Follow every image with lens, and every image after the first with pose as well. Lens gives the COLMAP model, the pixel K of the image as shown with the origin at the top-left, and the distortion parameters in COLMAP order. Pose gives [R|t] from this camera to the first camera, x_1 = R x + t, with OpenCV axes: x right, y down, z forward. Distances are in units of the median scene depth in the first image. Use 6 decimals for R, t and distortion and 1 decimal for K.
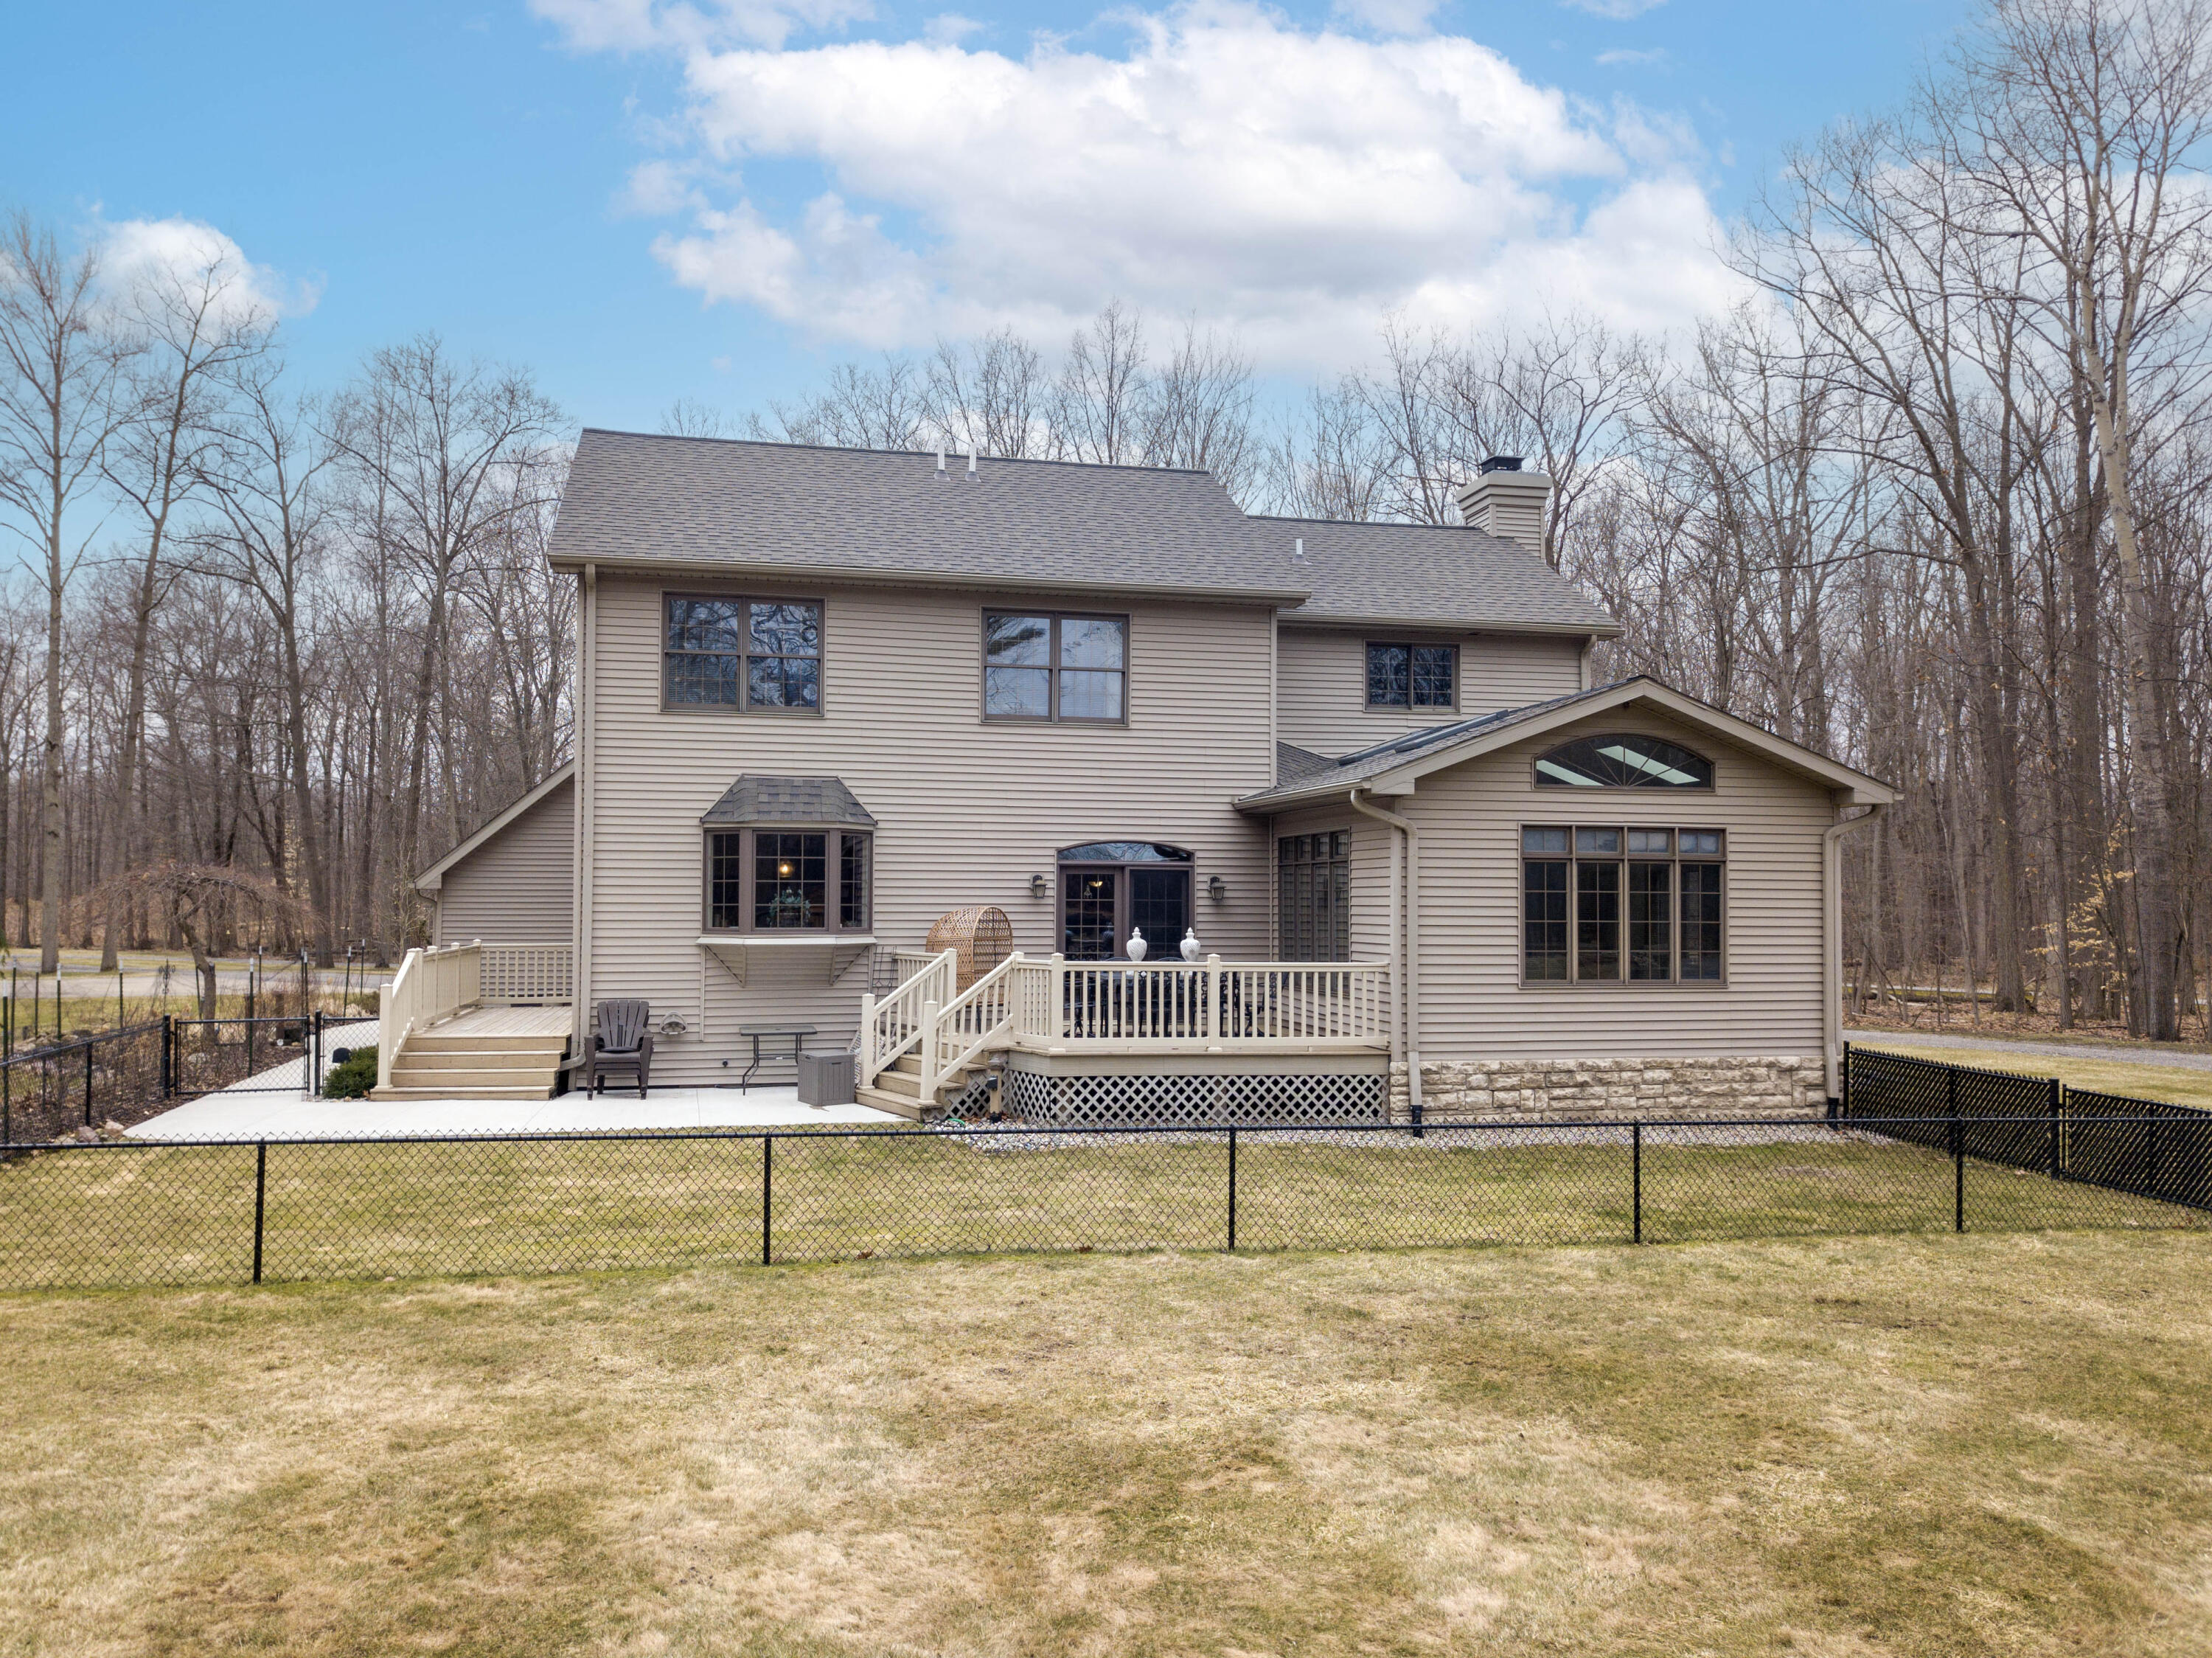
lens RADIAL K [[1706.6, 0, 1088.4], [0, 1706.6, 830.0], [0, 0, 1]] dist [0.026375, -0.036823]
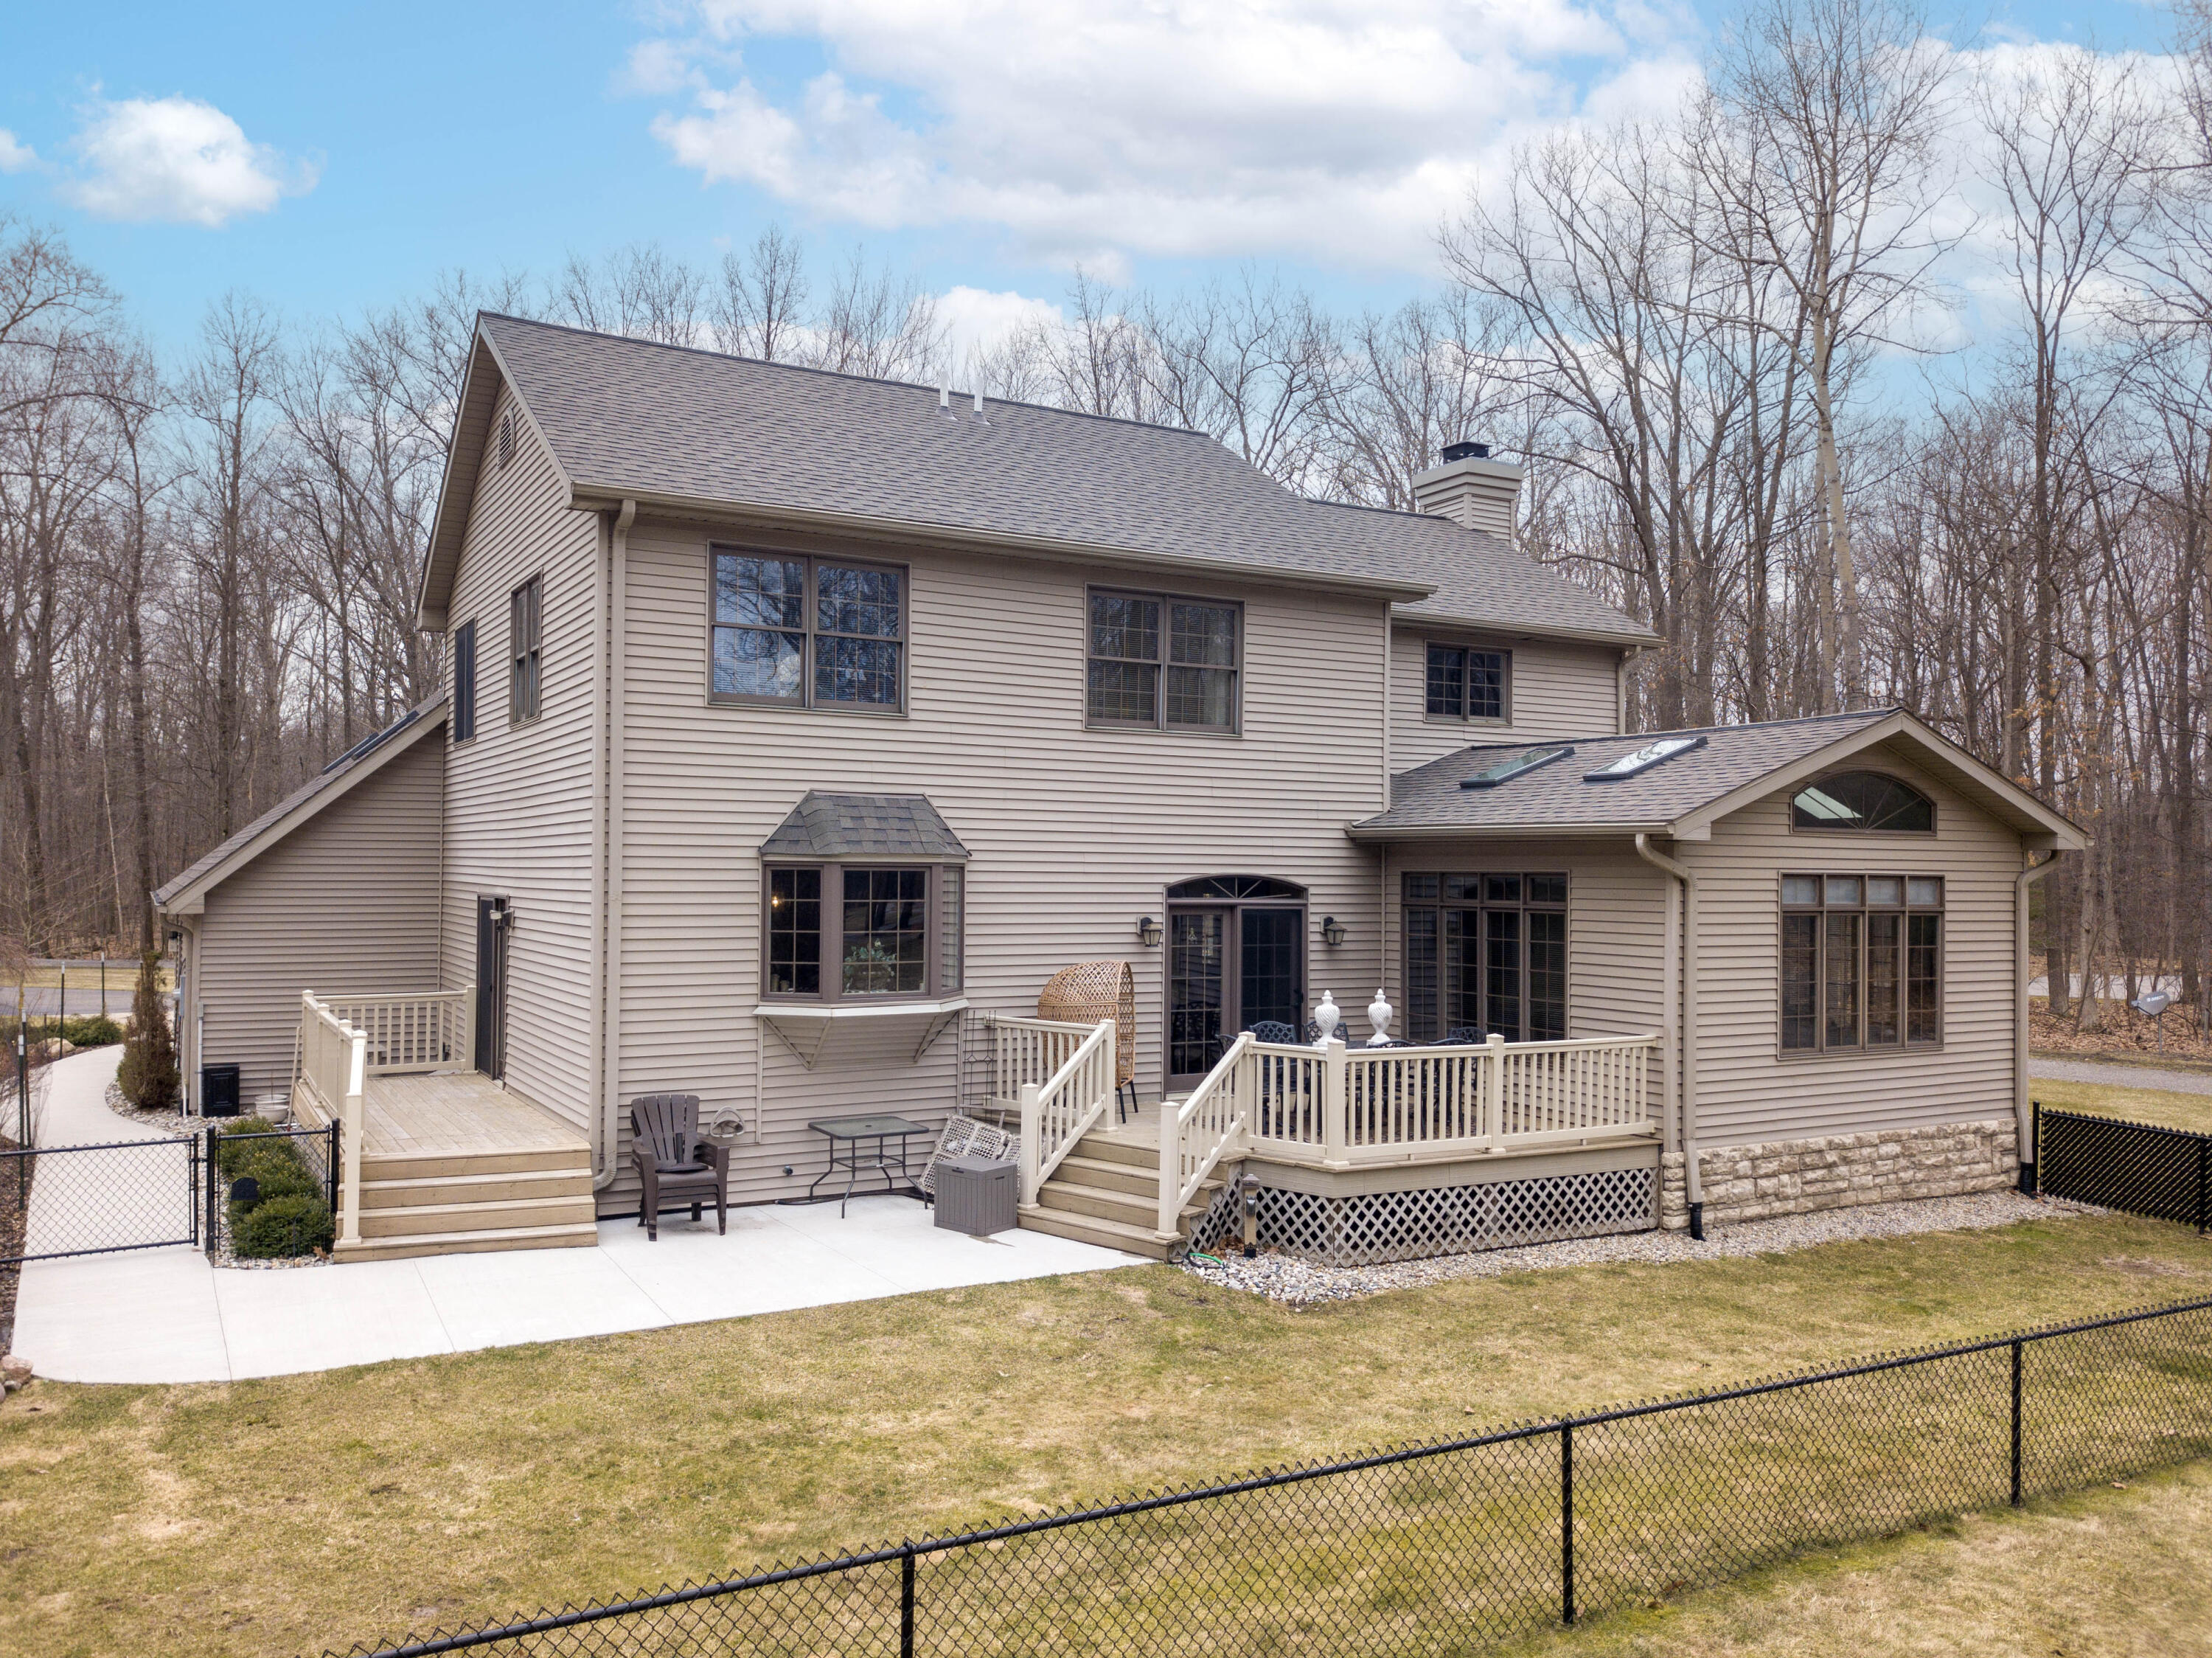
lens RADIAL K [[1706.6, 0, 1121.1], [0, 1706.6, 827.0], [0, 0, 1]] dist [0.026375, -0.036823]
pose [[0.956187, 0.012597, 0.292485, -0.316534], [-0.018519, 0.999676, 0.017489, -0.034695], [-0.292170, -0.022140, 0.956110, 0.251233]]
